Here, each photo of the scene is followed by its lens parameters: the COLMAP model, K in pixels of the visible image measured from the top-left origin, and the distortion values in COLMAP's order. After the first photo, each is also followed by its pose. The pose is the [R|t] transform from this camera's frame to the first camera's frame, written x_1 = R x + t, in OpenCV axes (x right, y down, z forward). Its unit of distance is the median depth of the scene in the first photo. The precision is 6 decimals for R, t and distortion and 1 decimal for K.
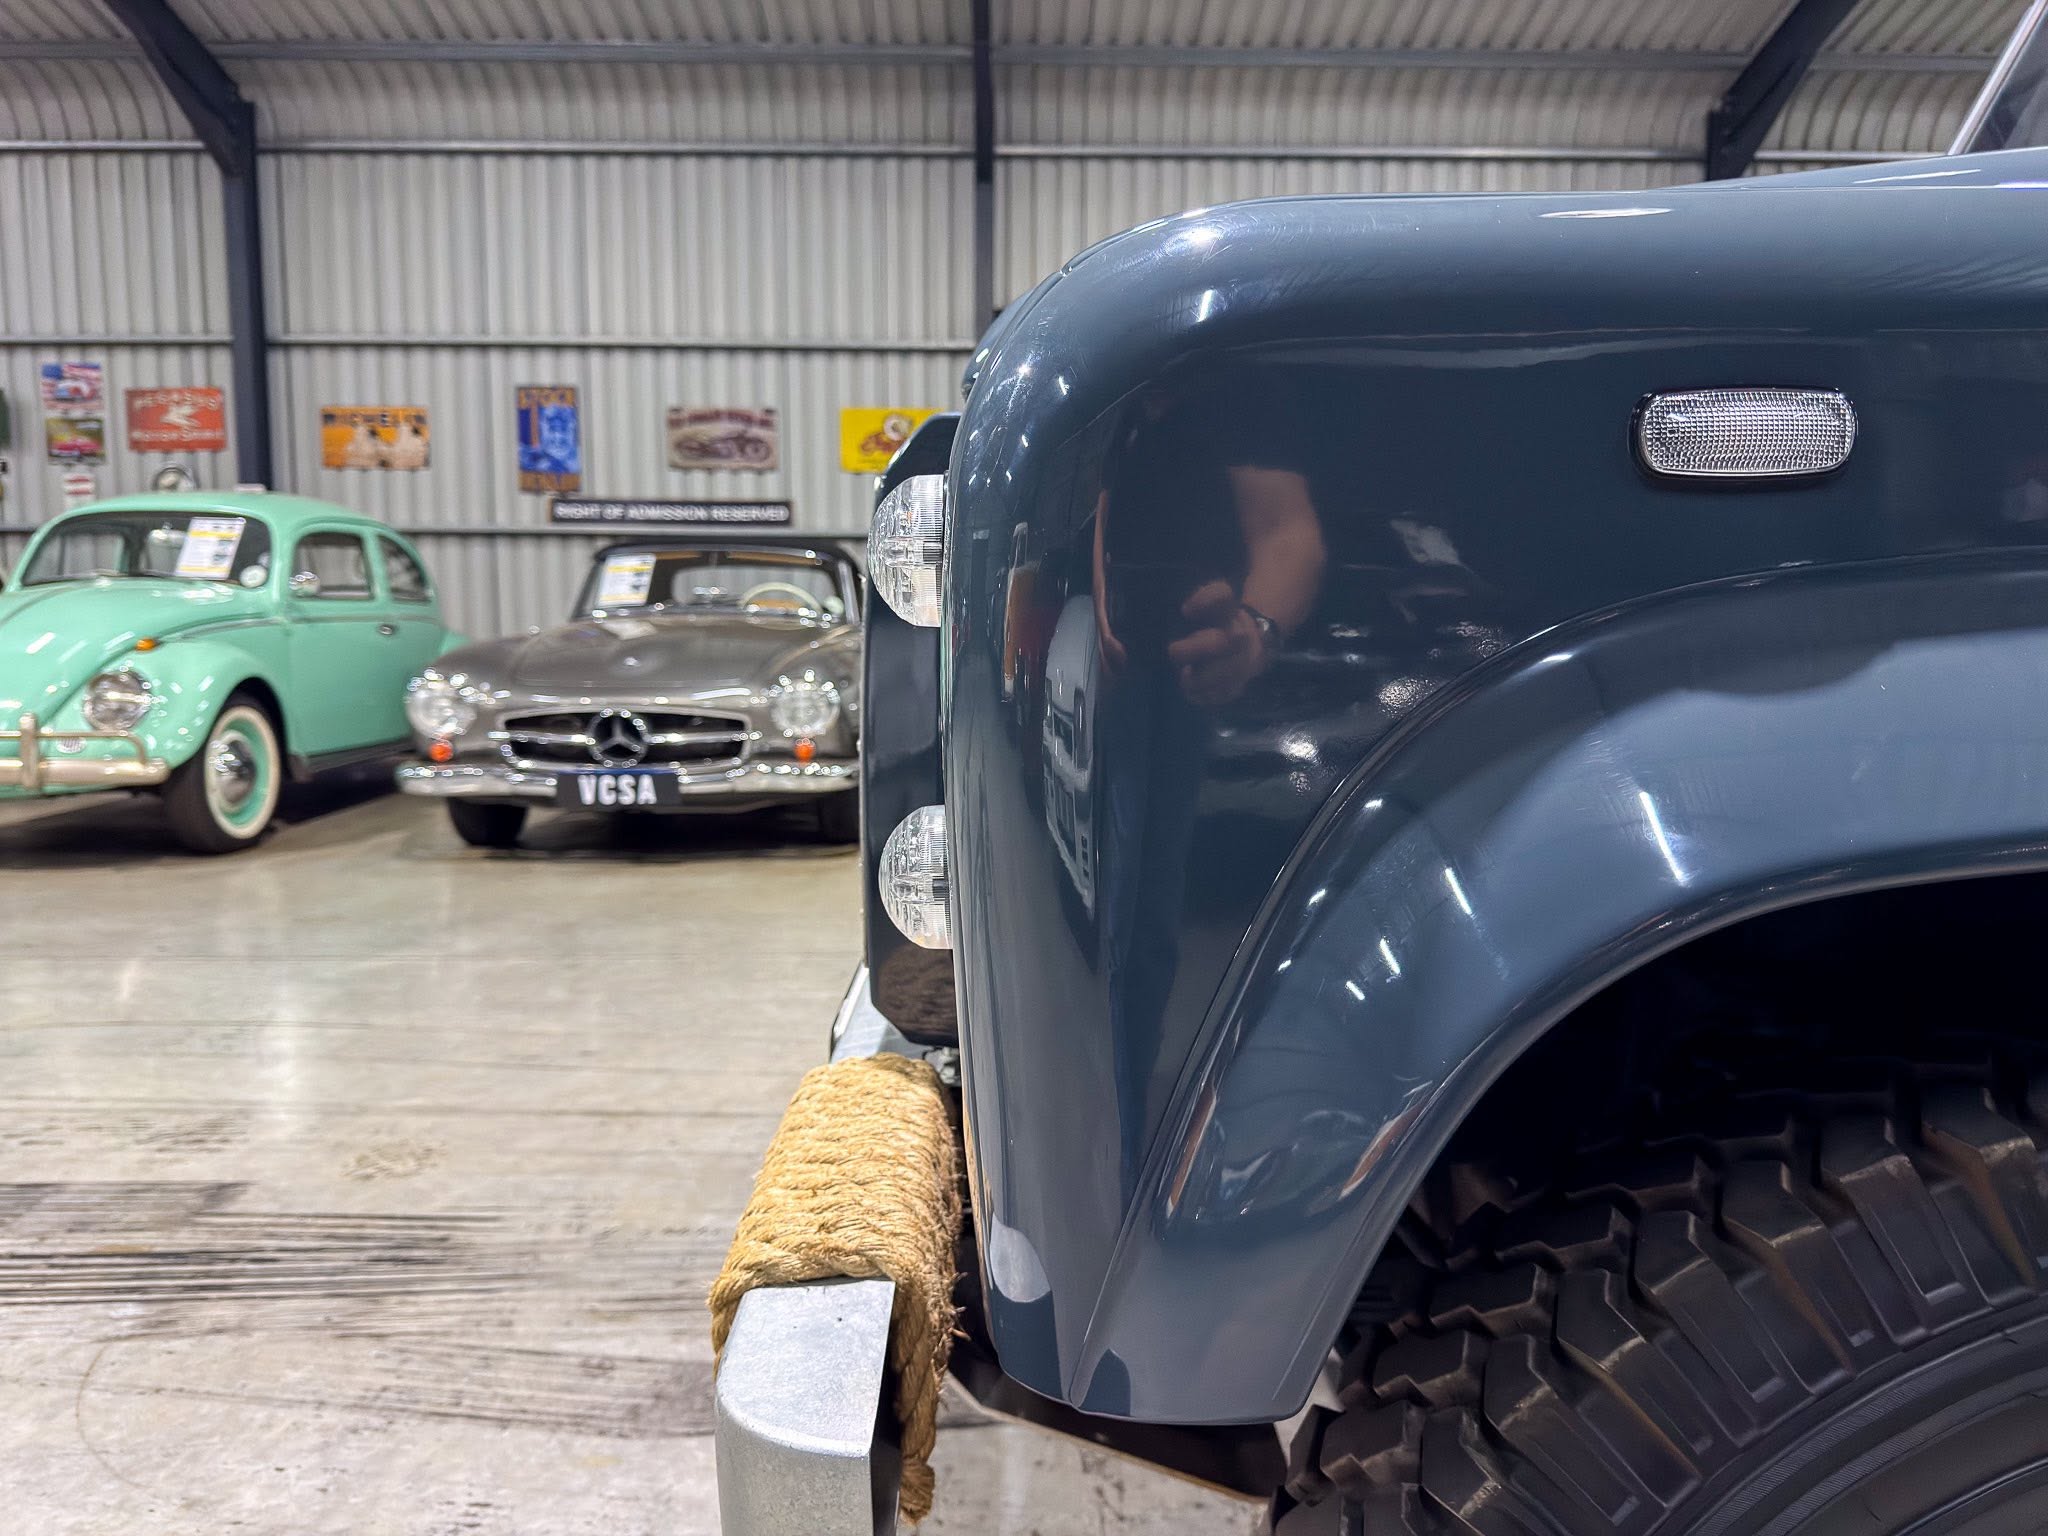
lens RADIAL K [[1570.3, 0, 1031.9], [0, 1570.3, 753.4], [0, 0, 1]] dist [0.022630, -0.020145]
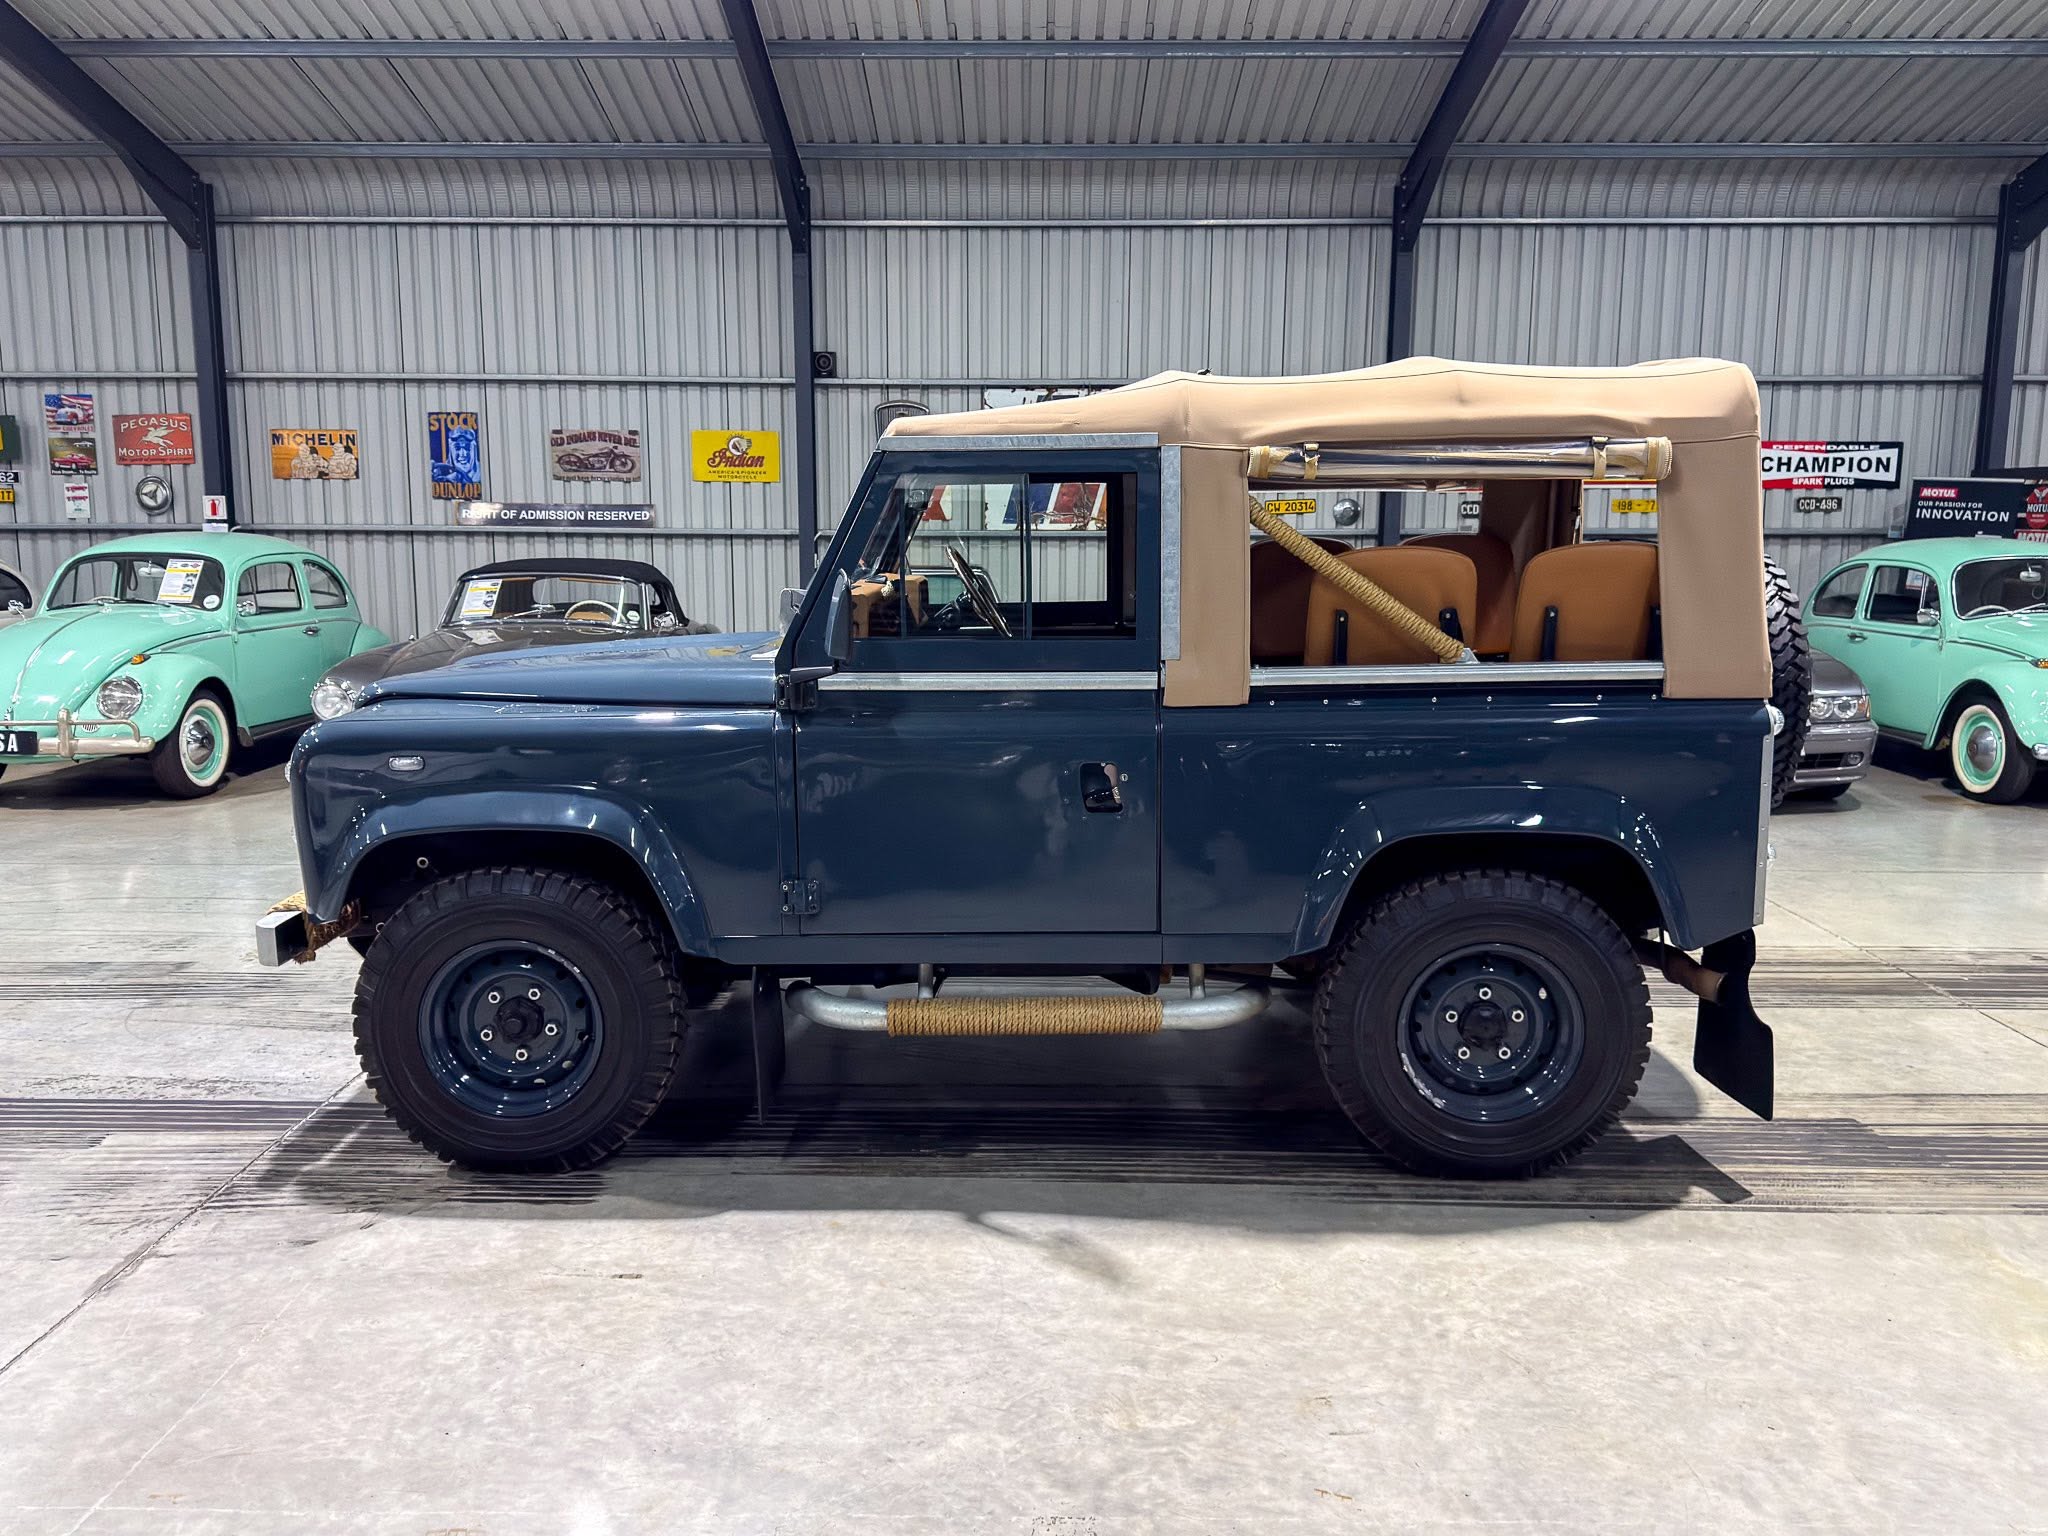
lens RADIAL K [[1565.6, 0, 1004.2], [0, 1565.6, 735.6], [0, 0, 1]] dist [0.042417, -0.034099]
pose [[0.999976, 0.002194, -0.006645, 0.157630], [-0.001937, 0.999262, 0.038366, -0.031658], [0.006725, -0.038352, 0.999242, -0.288547]]
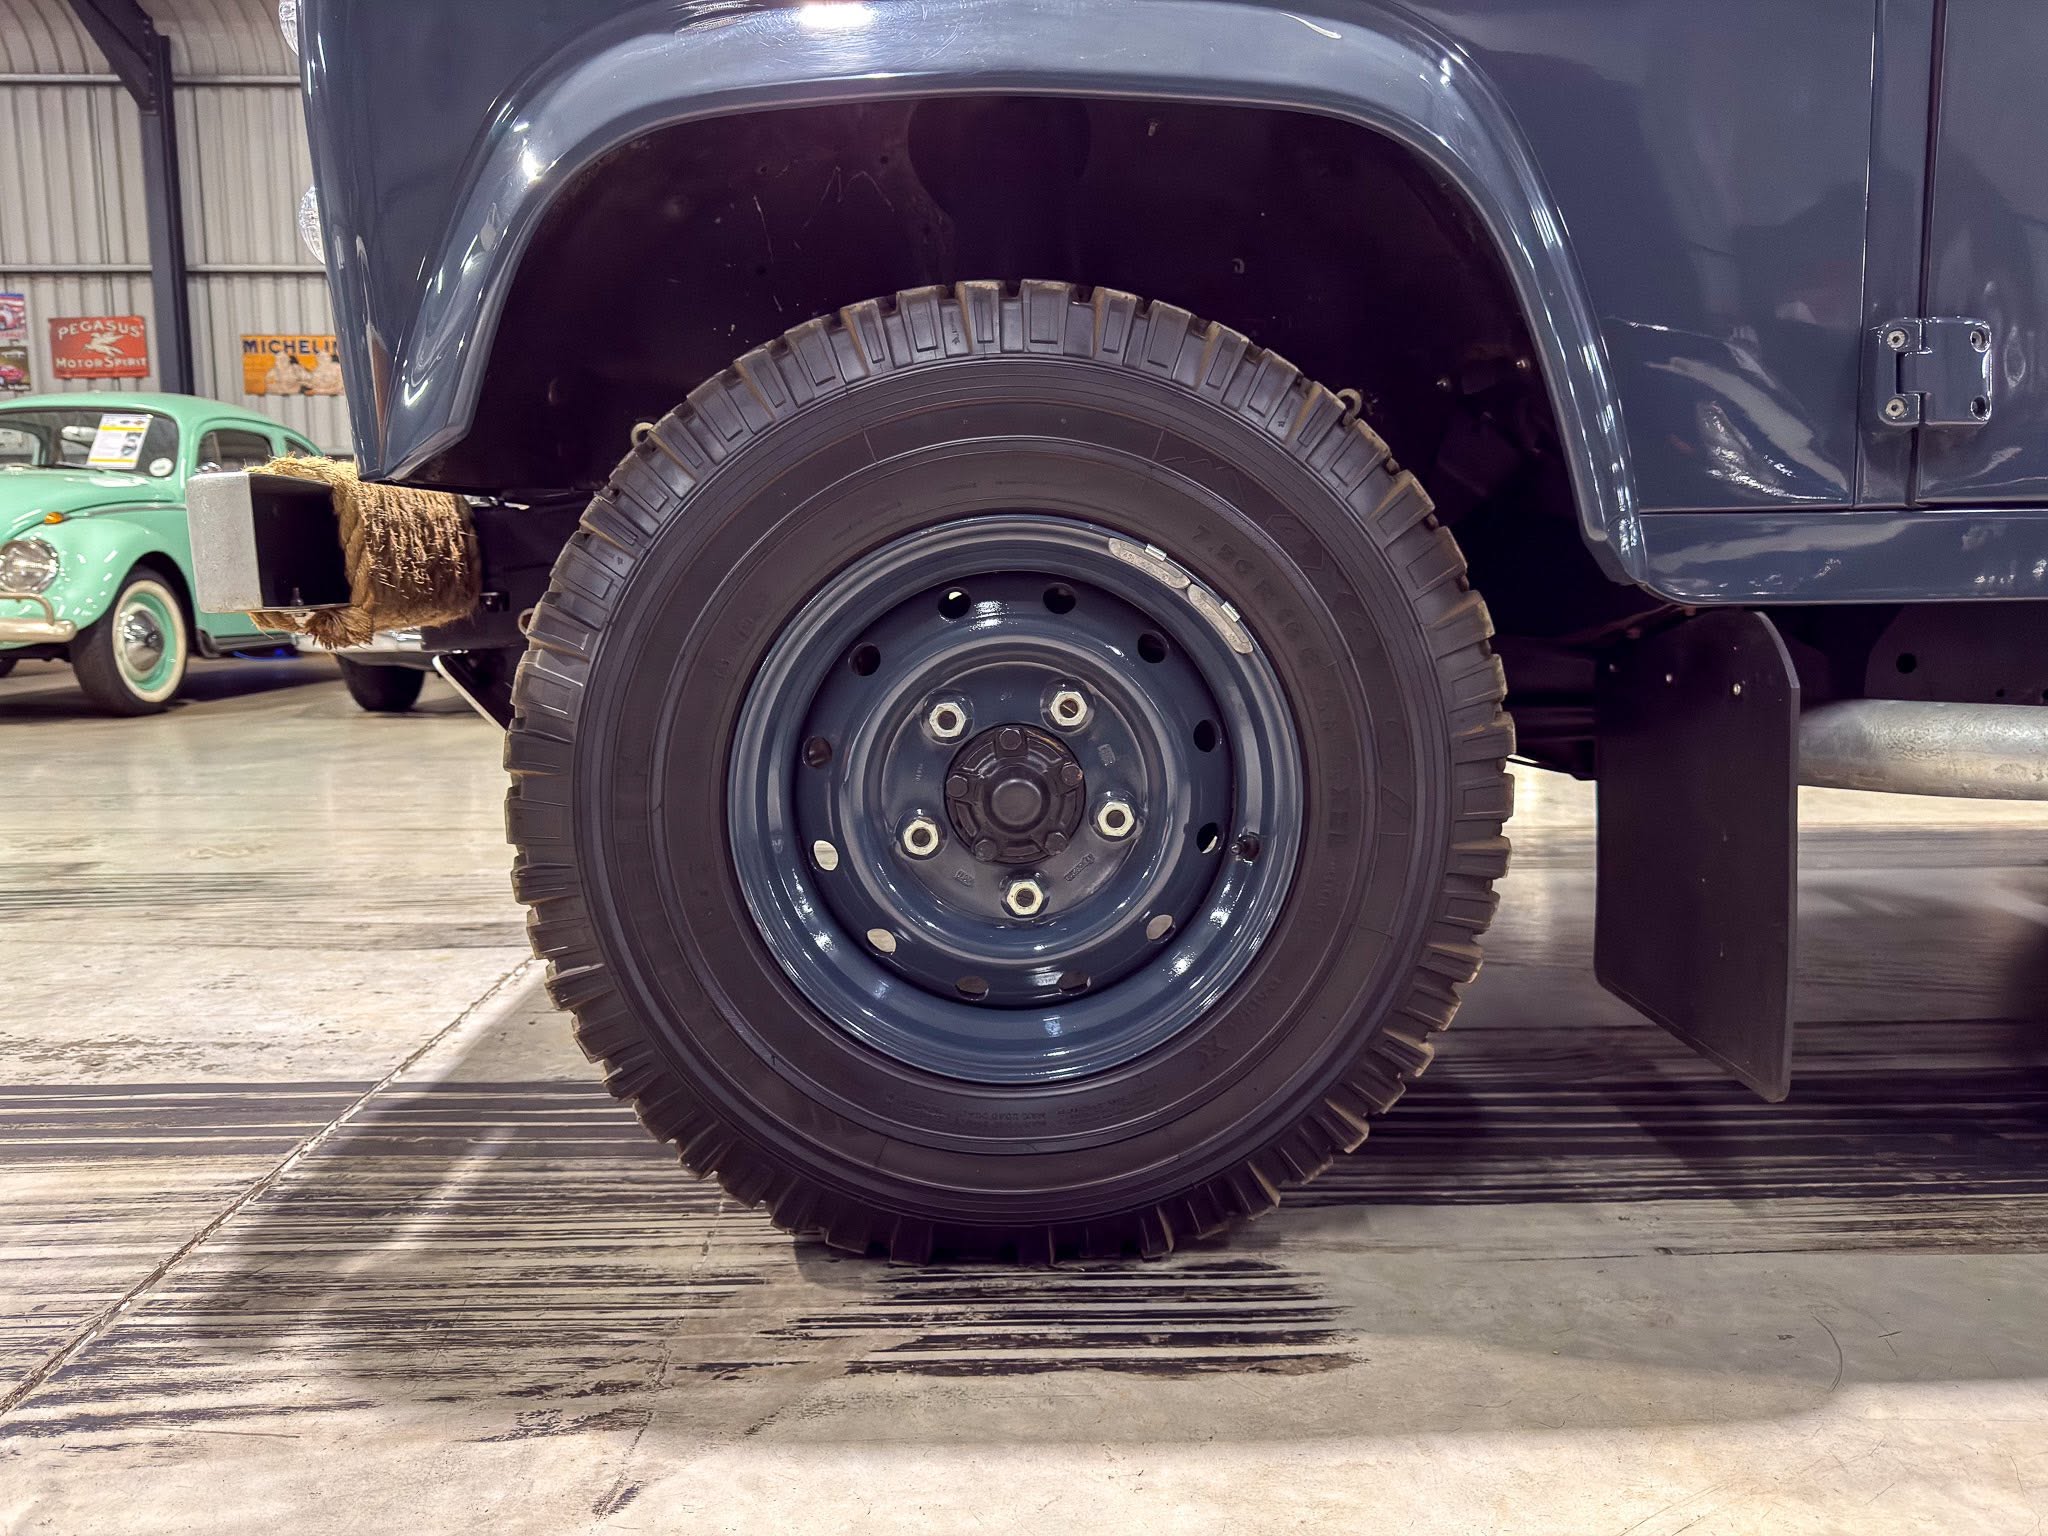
lens RADIAL K [[1570.3, 0, 1020.1], [0, 1570.3, 737.9], [0, 0, 1]] dist [0.022630, -0.020145]
pose [[0.999751, -0.016563, 0.014937, 0.042671], [0.016340, 0.999755, 0.014962, 0.042425], [-0.015181, -0.014714, 0.999776, -0.046329]]
